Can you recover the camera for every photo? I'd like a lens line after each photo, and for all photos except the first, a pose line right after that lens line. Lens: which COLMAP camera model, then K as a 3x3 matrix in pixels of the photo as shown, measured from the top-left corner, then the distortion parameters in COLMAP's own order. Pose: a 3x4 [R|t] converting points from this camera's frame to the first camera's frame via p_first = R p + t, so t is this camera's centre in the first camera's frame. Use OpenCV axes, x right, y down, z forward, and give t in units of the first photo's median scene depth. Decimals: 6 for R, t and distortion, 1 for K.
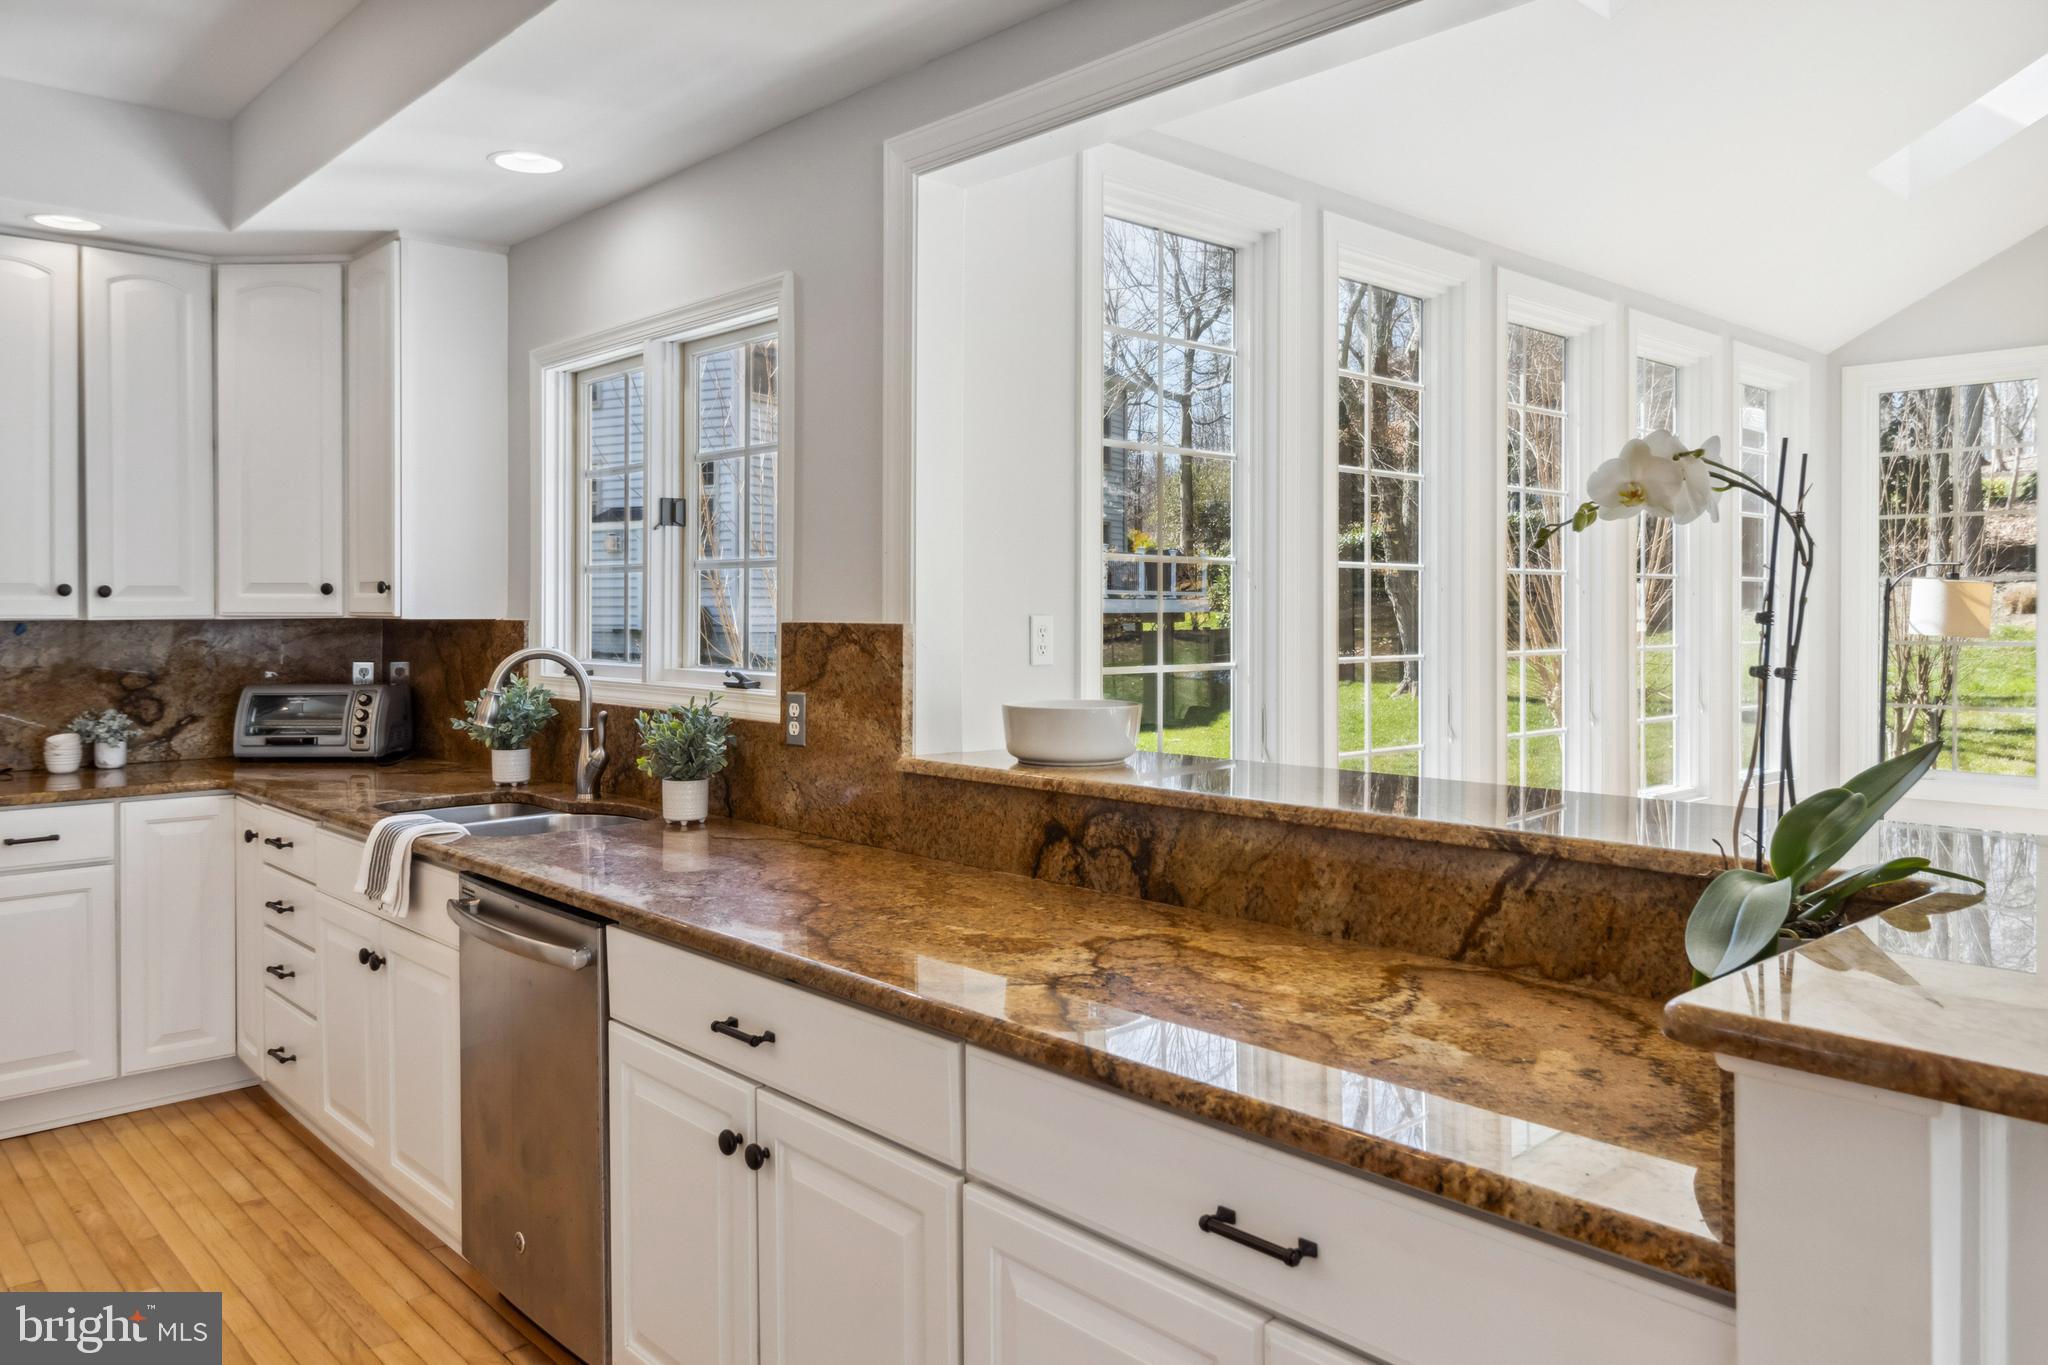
lens RADIAL K [[1440.5, 0, 1023.1], [0, 1440.5, 620.6], [0, 0, 1]] dist [-0.000114, 0.003135]
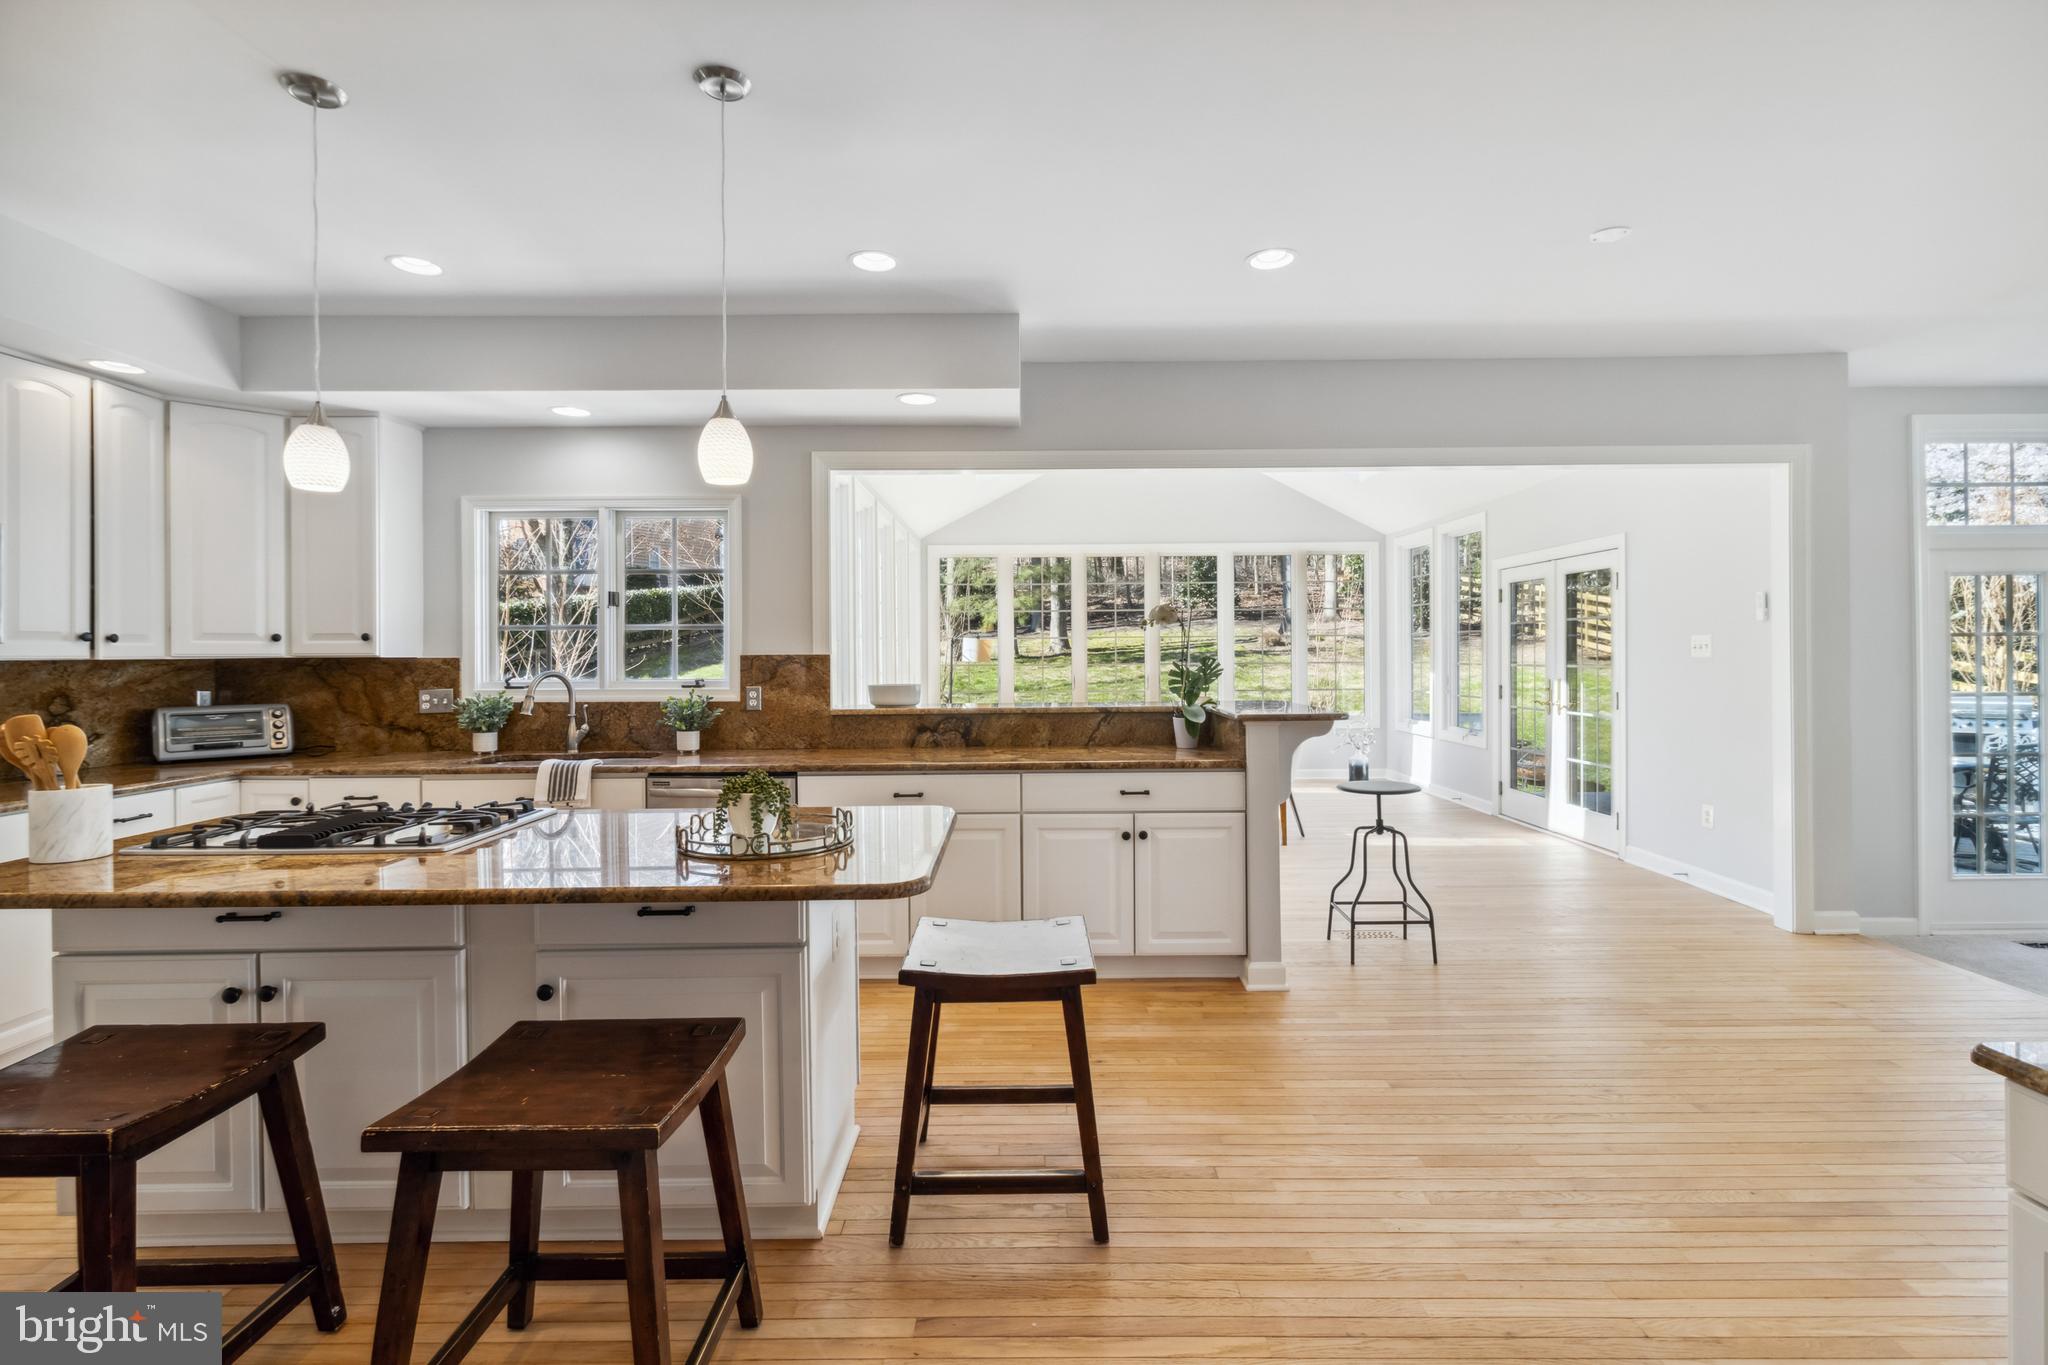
lens RADIAL K [[967.2, 0, 1027.6], [0, 967.2, 655.2], [0, 0, 1]] dist [0.001813, 0.000347]
pose [[0.676614, -0.005509, 0.736317, -0.793095], [0.012361, 0.999916, -0.003877, 0.010532], [-0.736234, 0.011725, 0.676626, -0.260077]]
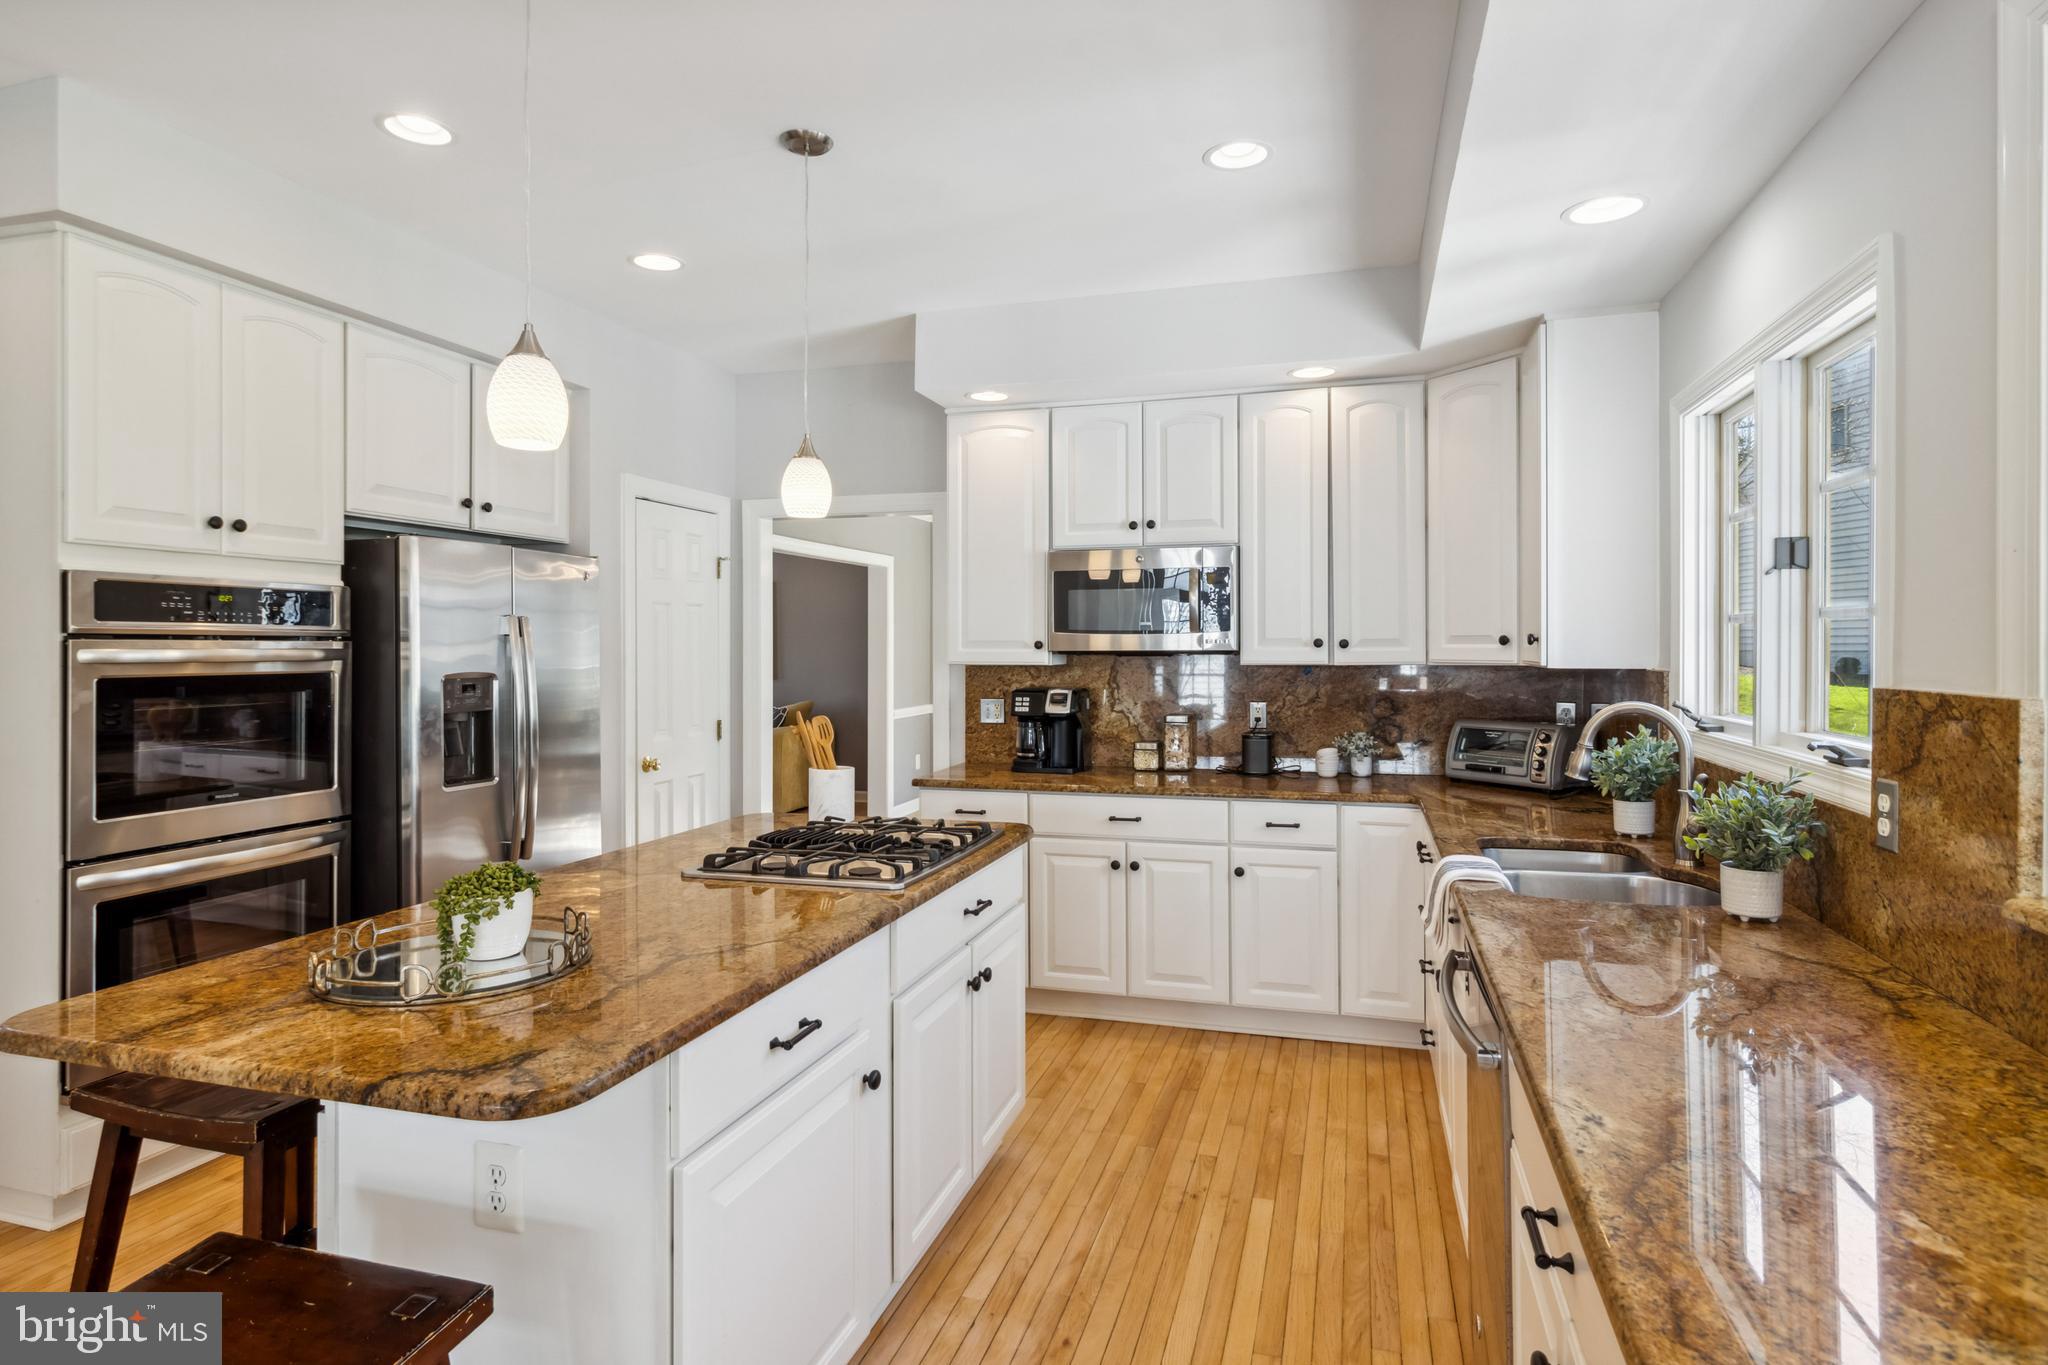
lens RADIAL K [[1095.9, 0, 1018.6], [0, 1095.9, 643.5], [0, 0, 1]] dist [-0.001583, -0.000959]
pose [[0.503527, -0.003546, -0.863972, 0.091699], [-0.003894, 0.999972, -0.006374, -0.014100], [0.863971, 0.006574, 0.503499, 0.253613]]
